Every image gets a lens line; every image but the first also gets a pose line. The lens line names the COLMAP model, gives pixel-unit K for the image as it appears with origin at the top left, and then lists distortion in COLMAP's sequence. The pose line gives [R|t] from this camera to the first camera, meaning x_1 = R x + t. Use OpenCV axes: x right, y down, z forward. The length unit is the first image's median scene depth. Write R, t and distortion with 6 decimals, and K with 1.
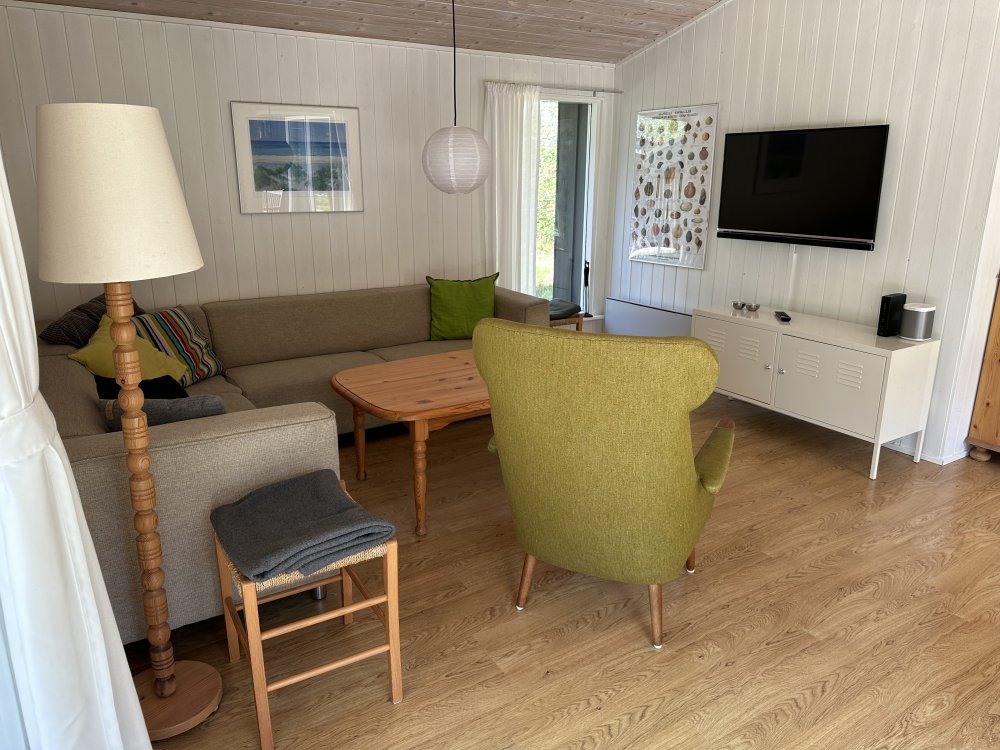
lens RADIAL K [[707.1, 0, 508.0], [0, 707.1, 367.9], [0, 0, 1]] dist [0.025175, -0.017570]
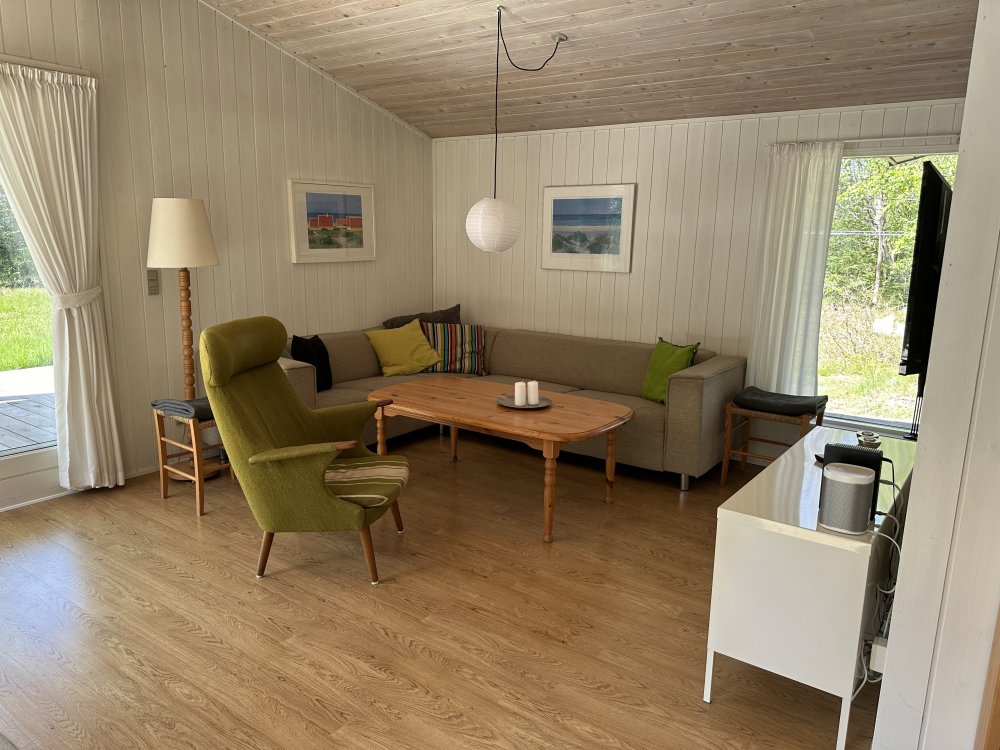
lens RADIAL K [[707.1, 0, 508.0], [0, 707.1, 381.7], [0, 0, 1]] dist [0.025175, -0.017570]
pose [[0.363982, 0.188223, -0.912189, 0.866771], [-0.270239, 0.958581, 0.089965, -0.115622], [0.891341, 0.213764, 0.399771, 0.456928]]
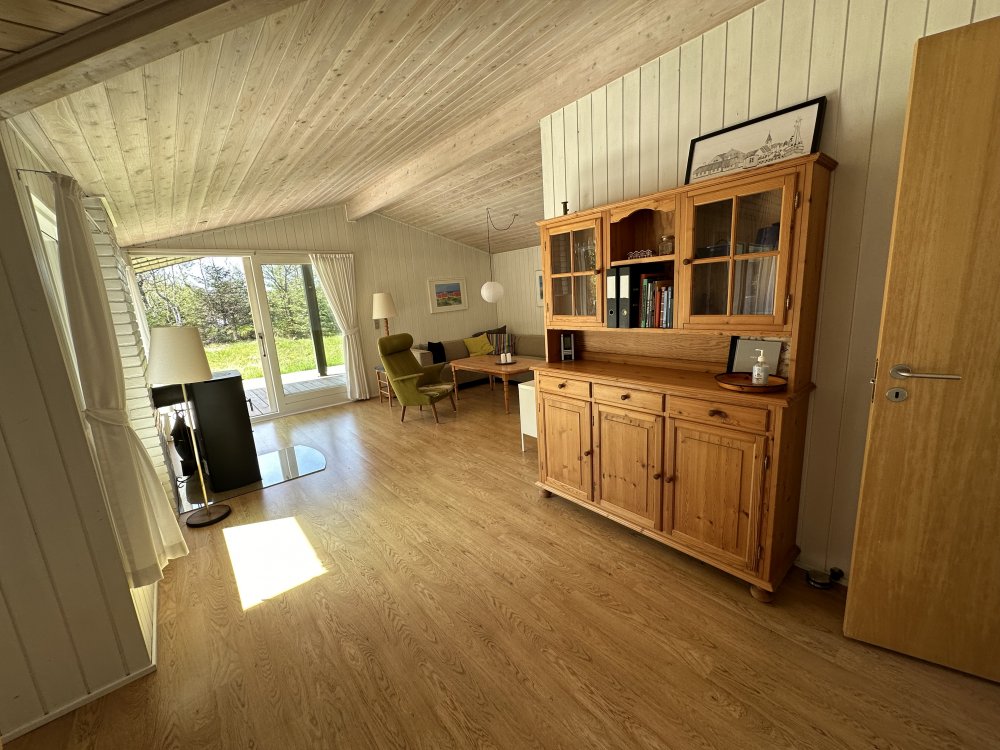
lens RADIAL K [[397.1, 0, 505.2], [0, 397.1, 376.9], [0, 0, 1]] dist [-0.000306, -0.000610]
pose [[0.126849, 0.189616, -0.973630, 1.338820], [-0.202570, 0.965825, 0.161705, -0.178430], [0.971017, 0.176716, 0.160924, 0.656449]]
